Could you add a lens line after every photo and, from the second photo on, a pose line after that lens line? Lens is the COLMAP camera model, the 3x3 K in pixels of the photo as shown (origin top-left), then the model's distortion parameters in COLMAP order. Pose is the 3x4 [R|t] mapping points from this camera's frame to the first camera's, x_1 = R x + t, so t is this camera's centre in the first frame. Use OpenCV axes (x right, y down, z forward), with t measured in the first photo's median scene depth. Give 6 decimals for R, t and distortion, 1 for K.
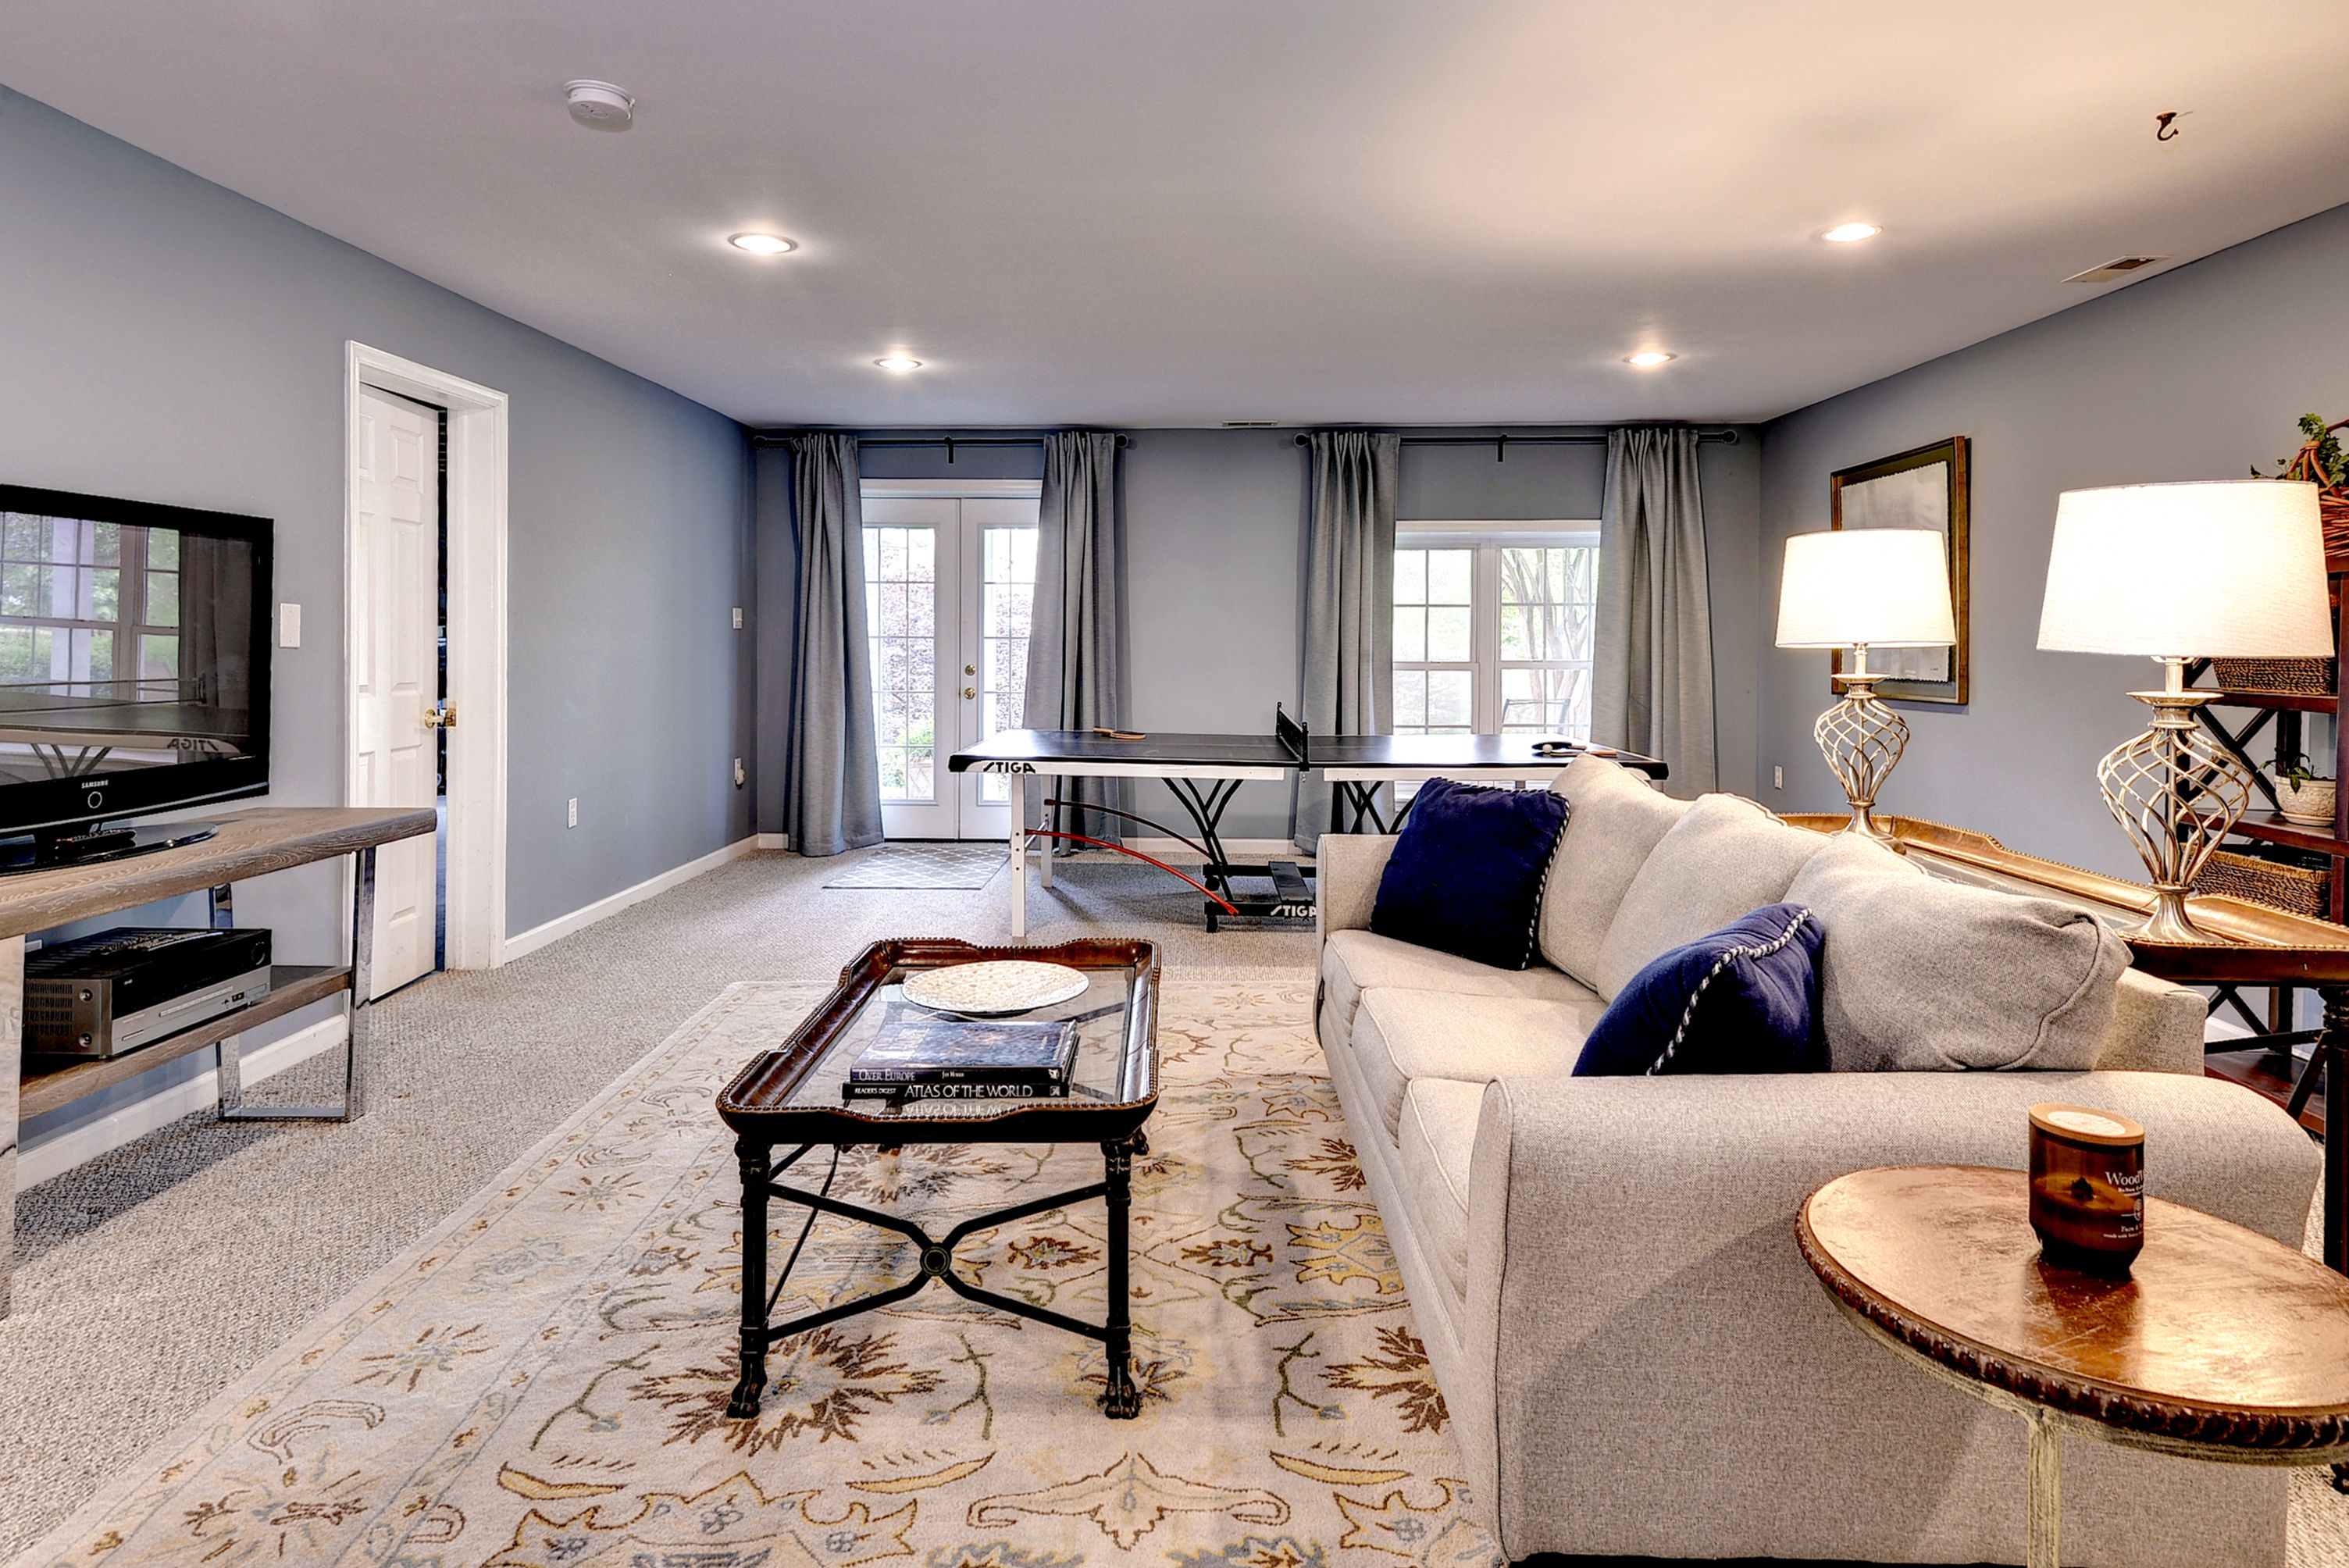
lens RADIAL K [[1301.2, 0, 1173.3], [0, 1301.2, 648.3], [0, 0, 1]] dist [0.044725, -0.039782]
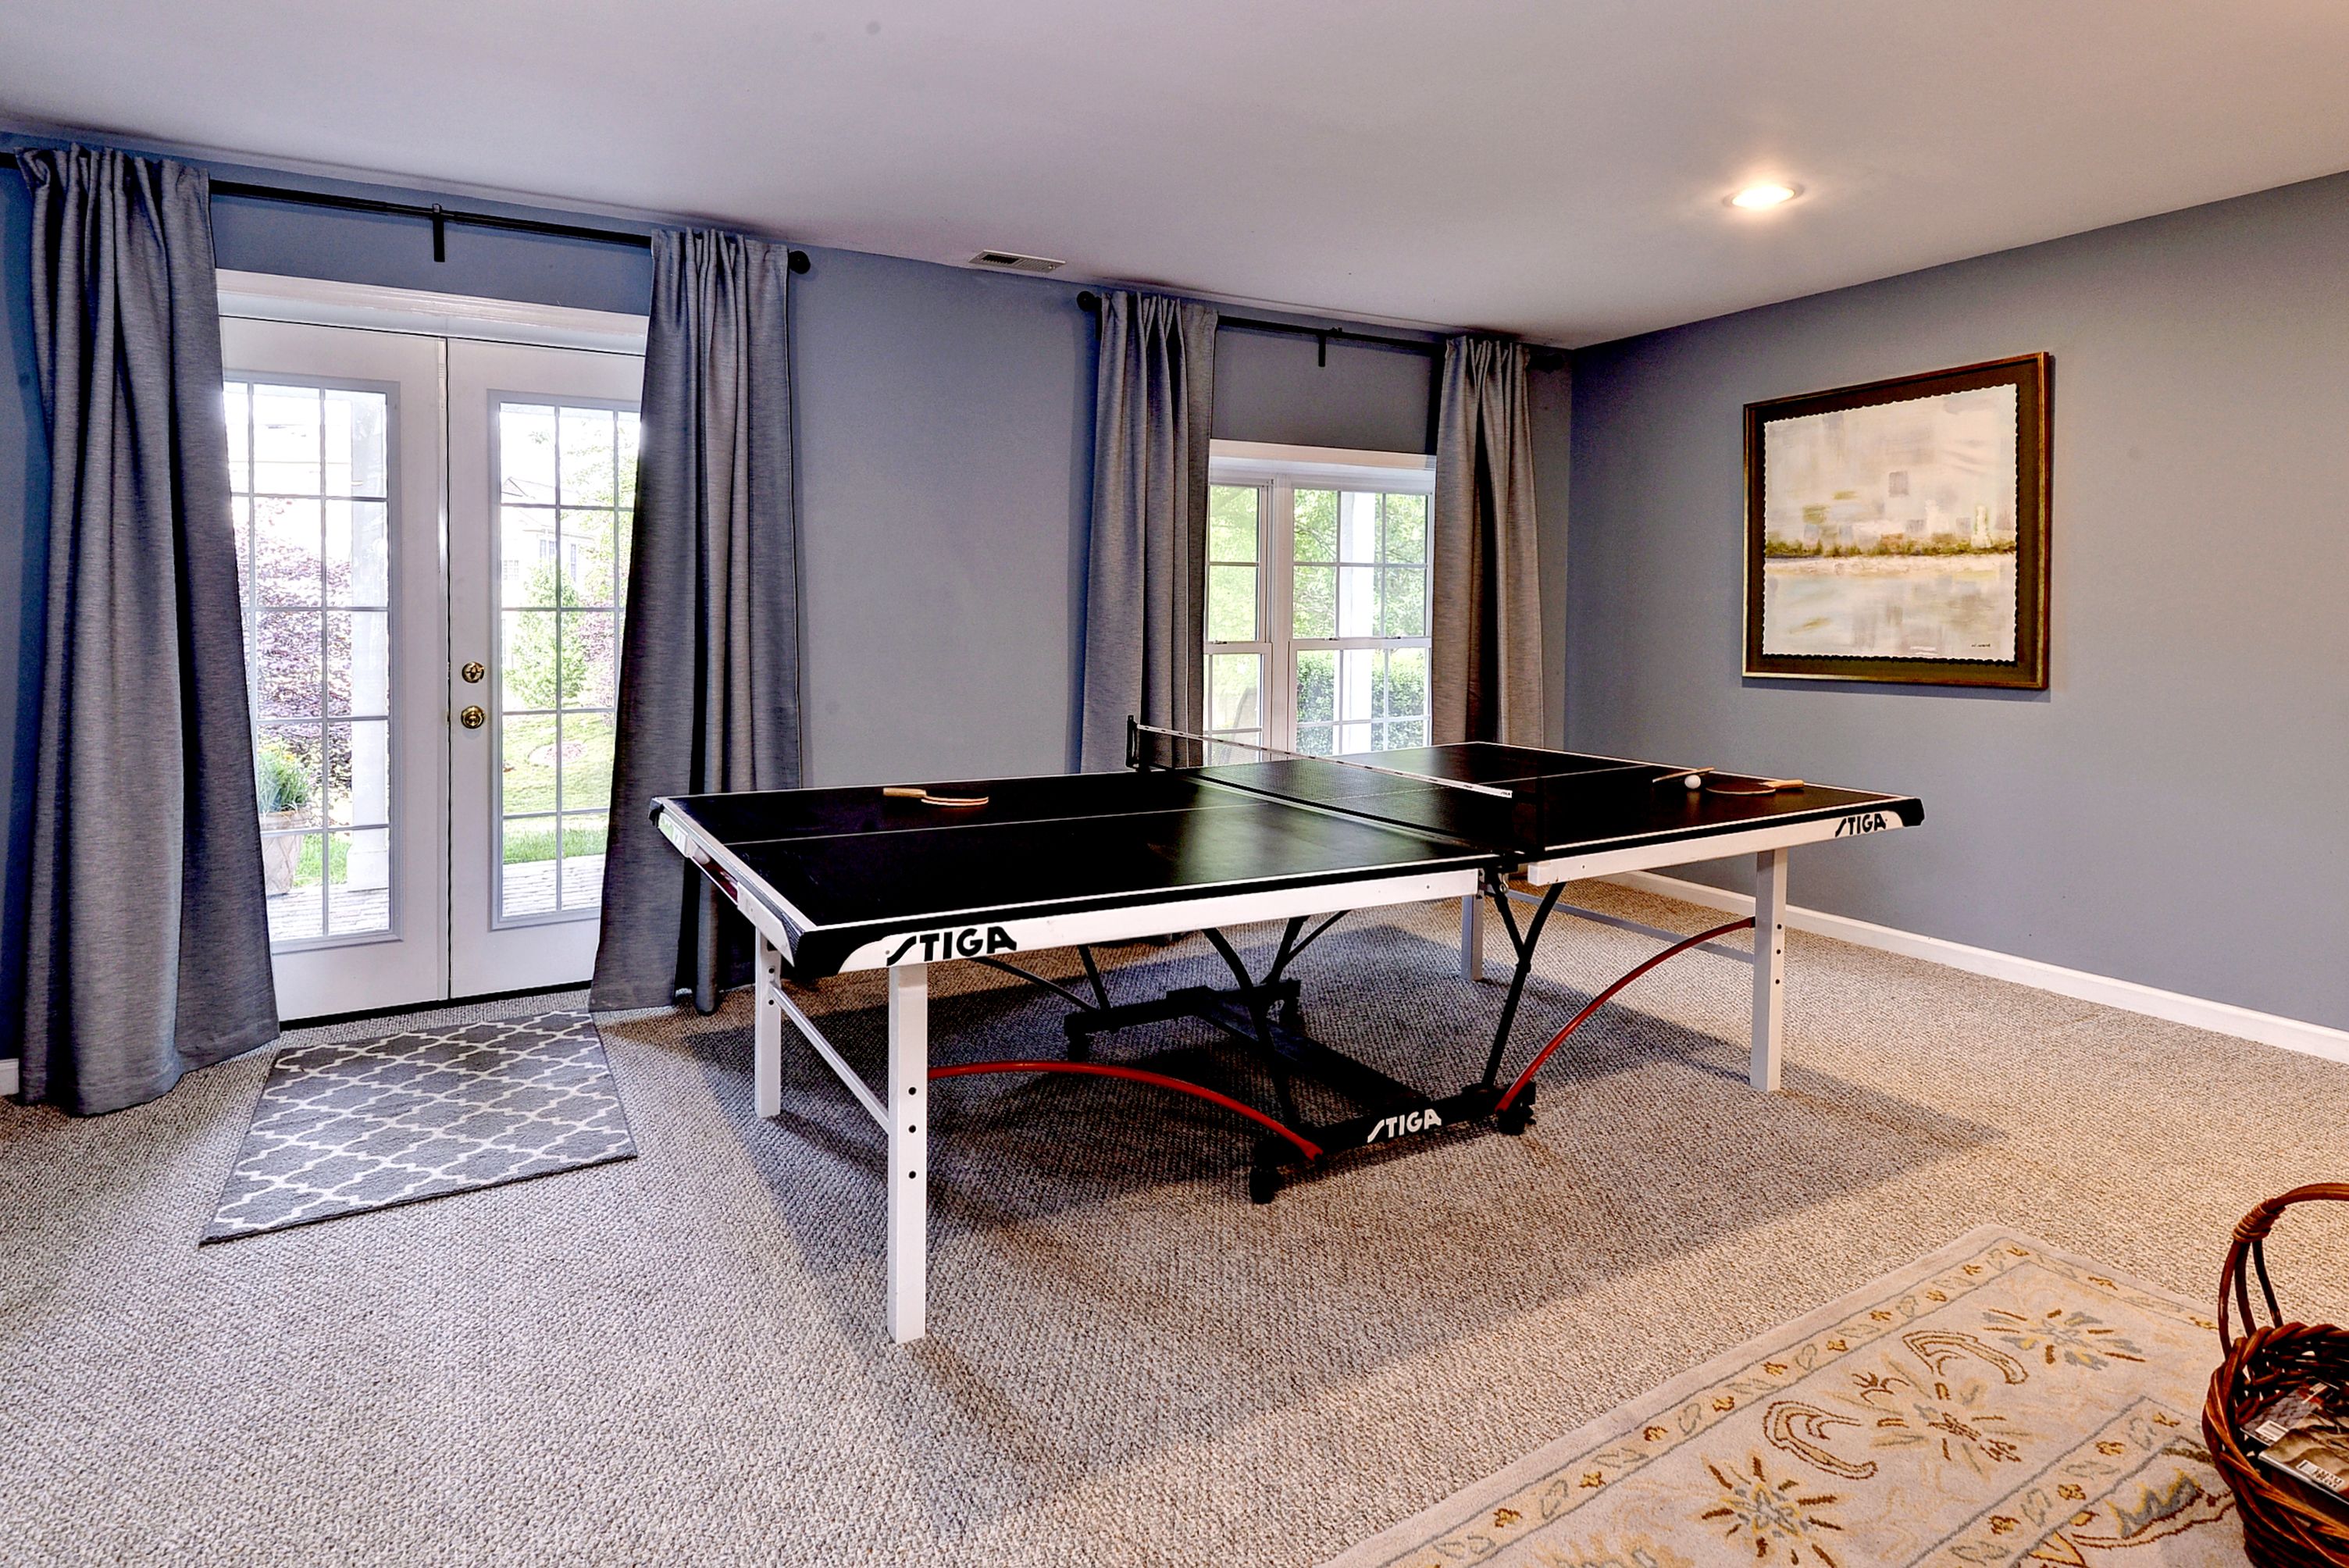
lens RADIAL K [[1243.8, 0, 1171.7], [0, 1243.8, 627.7], [0, 0, 1]] dist [0.007092, 0.000486]
pose [[0.859144, -0.009784, 0.511641, -0.179488], [0.007902, 0.999952, 0.005853, -0.002163], [-0.511673, -0.000986, 0.859180, 0.452147]]
